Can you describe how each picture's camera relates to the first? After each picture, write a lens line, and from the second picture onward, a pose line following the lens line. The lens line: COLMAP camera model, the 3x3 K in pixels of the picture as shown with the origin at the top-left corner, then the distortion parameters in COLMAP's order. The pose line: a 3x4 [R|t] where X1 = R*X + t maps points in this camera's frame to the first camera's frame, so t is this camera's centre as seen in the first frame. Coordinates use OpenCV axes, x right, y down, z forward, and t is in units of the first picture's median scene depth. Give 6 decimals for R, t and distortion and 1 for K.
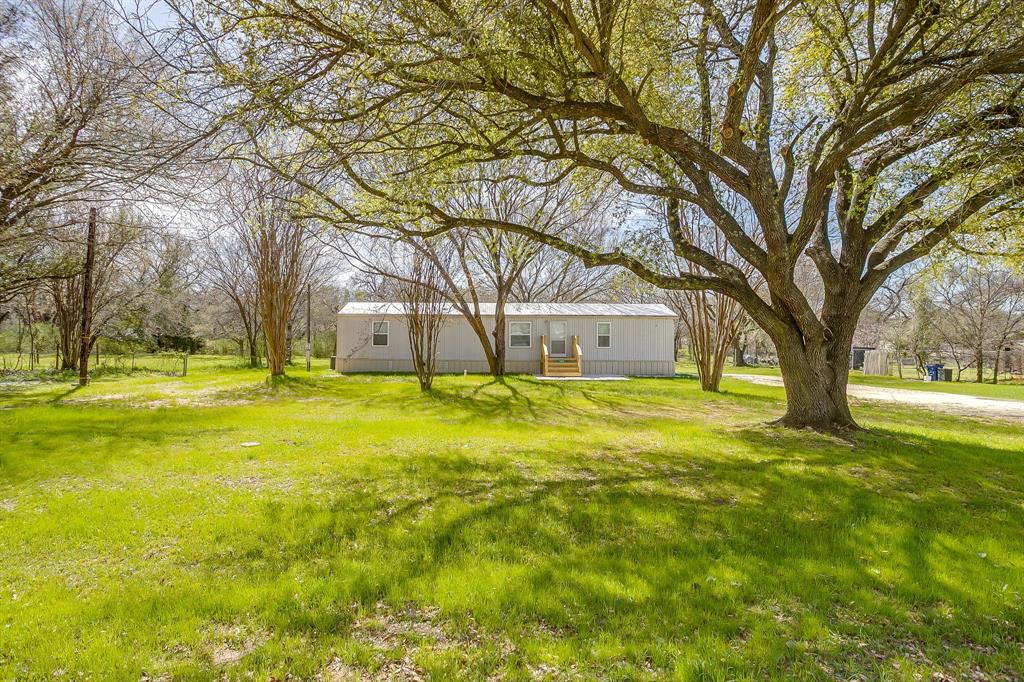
lens RADIAL K [[502.4, 0, 508.7], [0, 502.4, 337.6], [0, 0, 1]] dist [-0.058208, 0.030025]
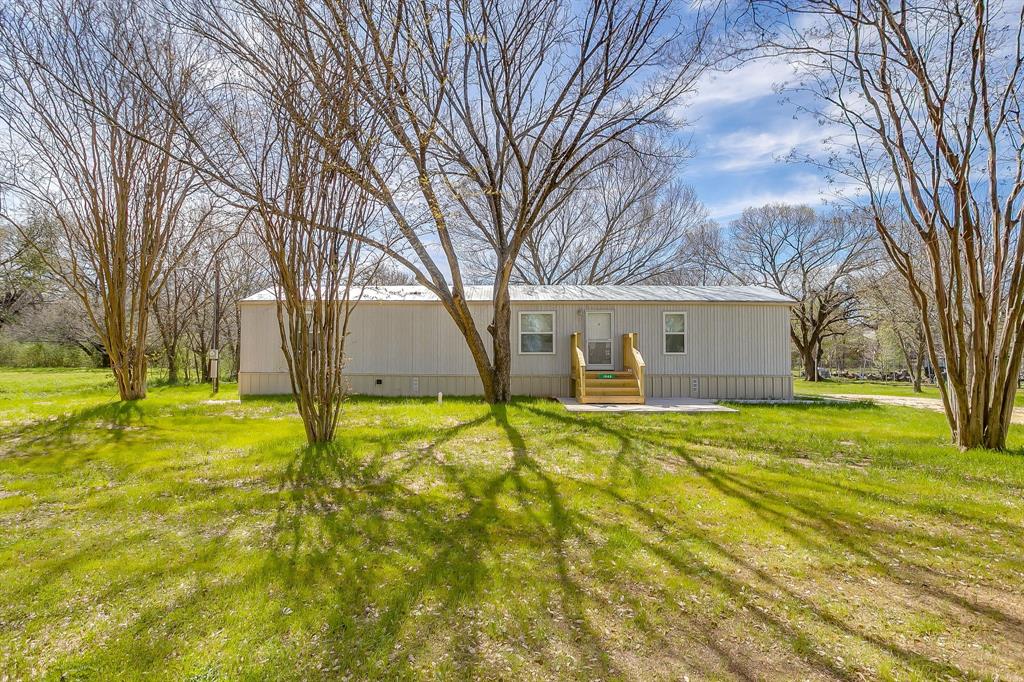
lens RADIAL K [[502.4, 0, 508.7], [0, 502.4, 337.6], [0, 0, 1]] dist [-0.058208, 0.030025]
pose [[0.999378, -0.005333, -0.034846, 0.011467], [0.004332, 0.999577, -0.028743, 0.018221], [0.034984, 0.028574, 0.998979, 0.420801]]
